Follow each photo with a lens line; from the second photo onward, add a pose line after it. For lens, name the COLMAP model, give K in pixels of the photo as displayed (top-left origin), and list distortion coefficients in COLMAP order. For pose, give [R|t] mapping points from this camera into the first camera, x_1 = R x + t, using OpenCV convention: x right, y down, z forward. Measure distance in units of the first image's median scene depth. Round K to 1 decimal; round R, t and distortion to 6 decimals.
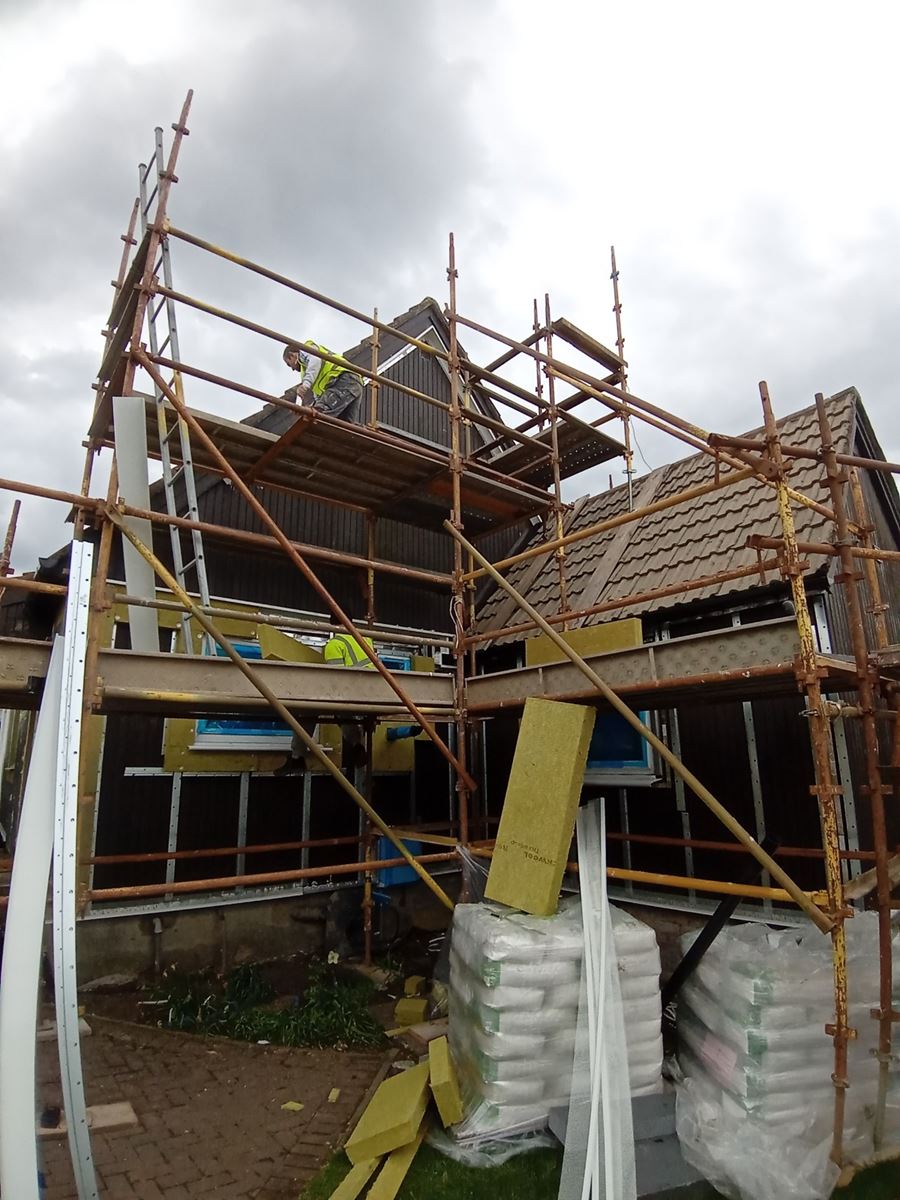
lens RADIAL K [[613.8, 0, 446.4], [0, 613.8, 603.6], [0, 0, 1]] dist [-0.053768, -0.029507]
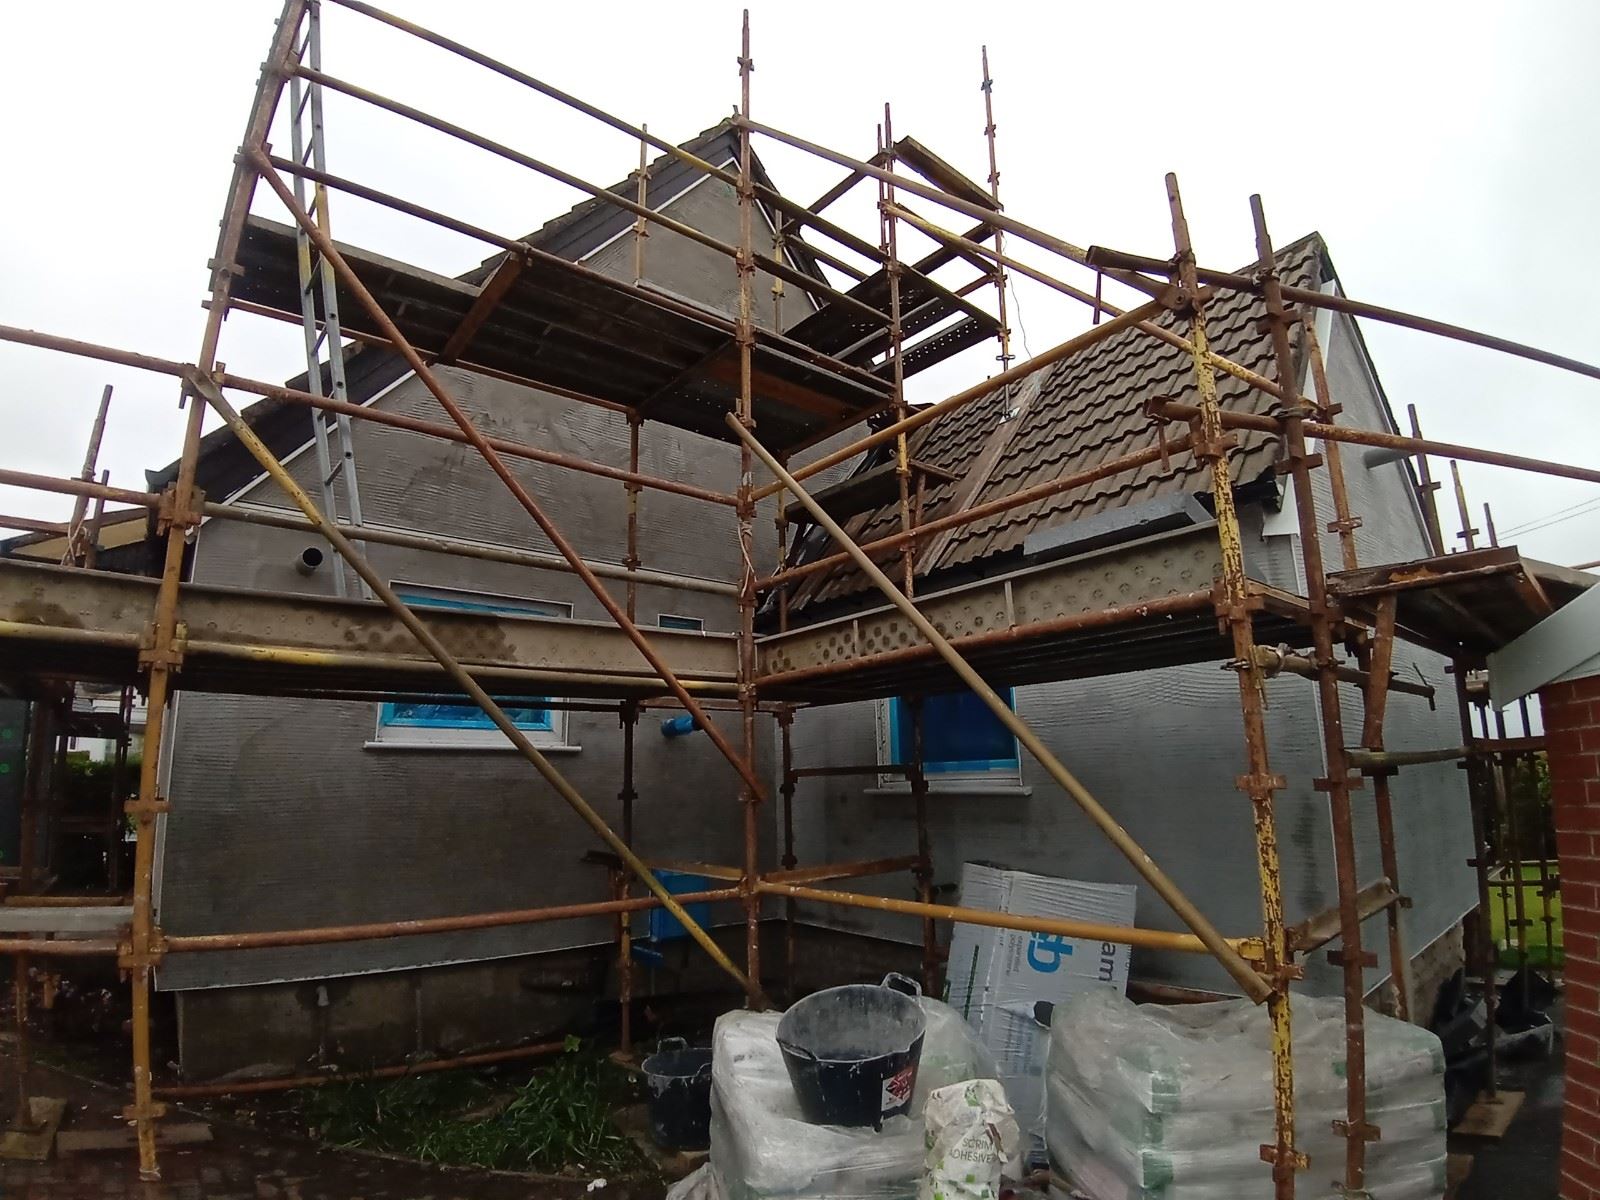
lens RADIAL K [[818.4, 0, 807.0], [0, 818.4, 594.7], [0, 0, 1]] dist [-0.053768, -0.029507]
pose [[0.999706, -0.003480, 0.023986, 0.066367], [0.002781, 0.999572, 0.029114, 0.043622], [-0.024077, -0.029038, 0.999288, 0.076517]]
